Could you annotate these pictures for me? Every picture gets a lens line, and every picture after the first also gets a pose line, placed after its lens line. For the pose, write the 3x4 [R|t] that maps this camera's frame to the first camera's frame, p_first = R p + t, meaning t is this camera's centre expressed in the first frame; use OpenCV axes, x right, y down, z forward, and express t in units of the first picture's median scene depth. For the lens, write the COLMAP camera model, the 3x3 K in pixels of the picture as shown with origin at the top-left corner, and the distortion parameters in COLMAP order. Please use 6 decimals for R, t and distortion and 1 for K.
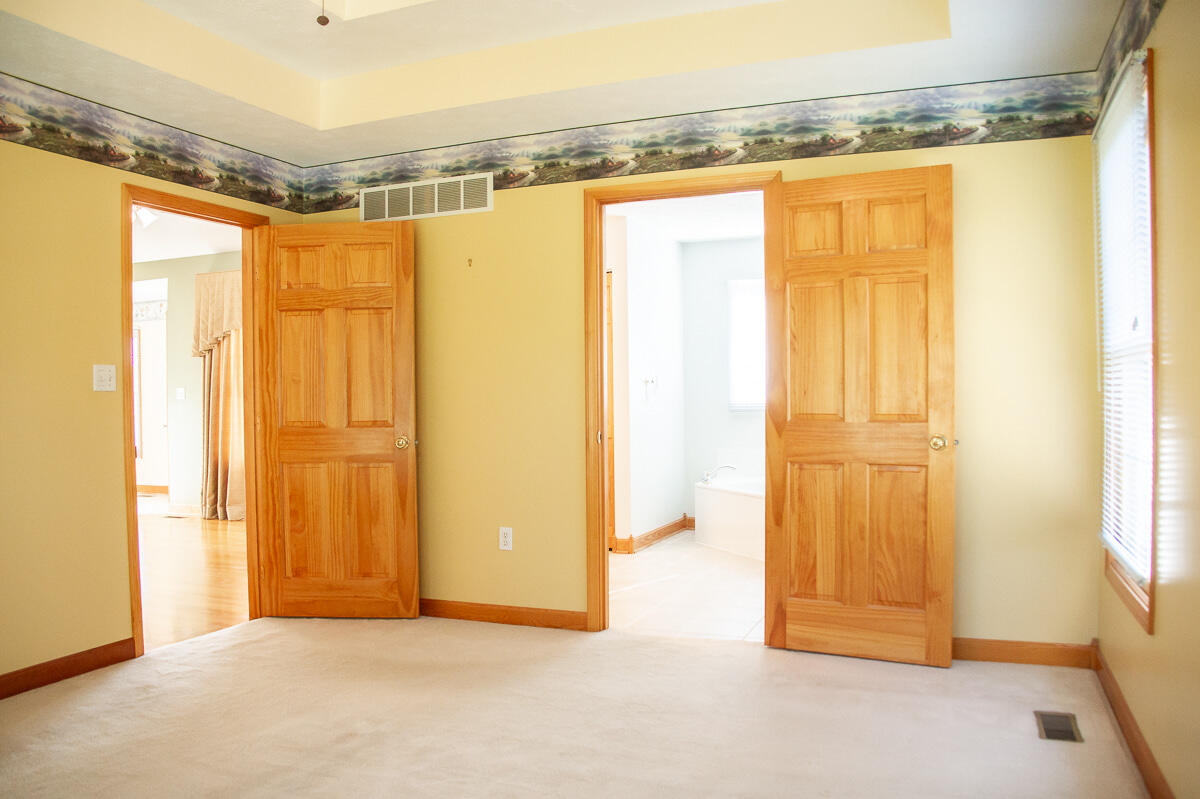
lens RADIAL K [[946.4, 0, 599.4], [0, 946.4, 399.5], [0, 0, 1]] dist [-0.096735, 0.017309]
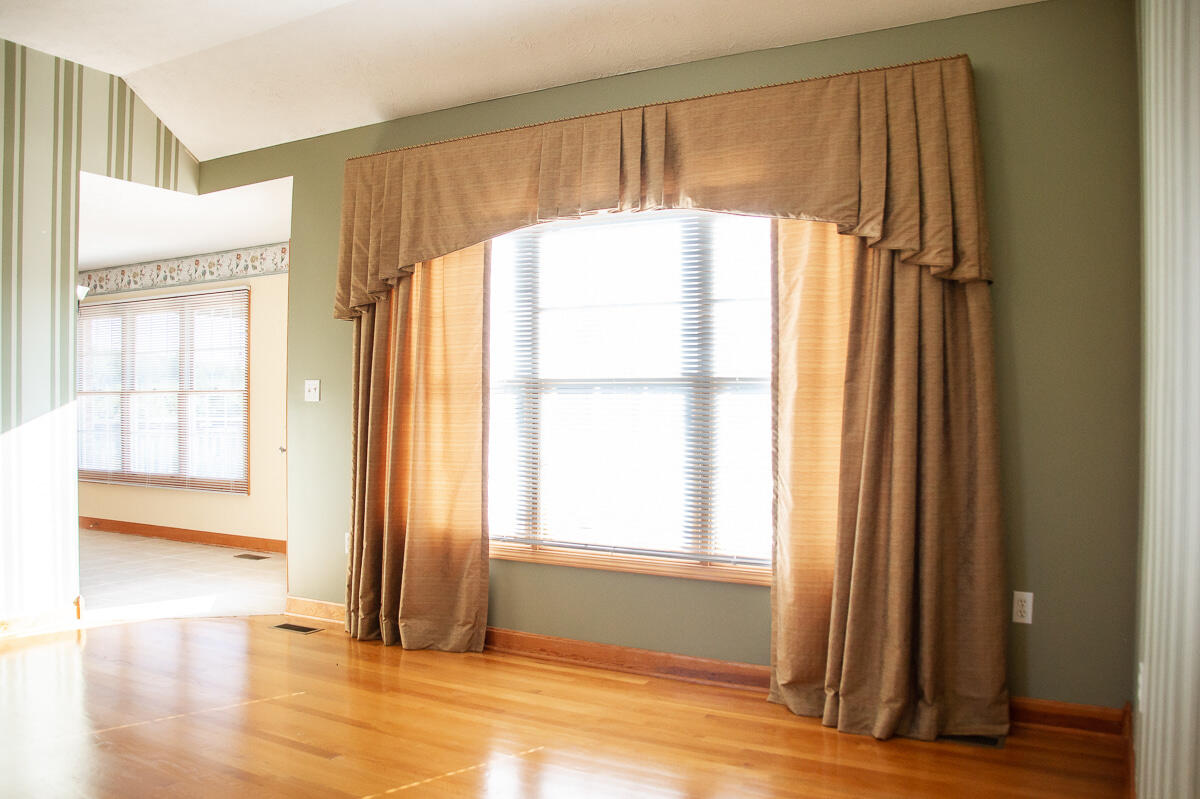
lens RADIAL K [[946.4, 0, 598.3], [0, 946.4, 409.3], [0, 0, 1]] dist [-0.096735, 0.017309]
pose [[0.992873, 0.018601, -0.117717, -0.235364], [-0.019211, 0.999807, -0.004045, 0.003188], [0.117619, 0.006278, 0.993039, 0.509668]]
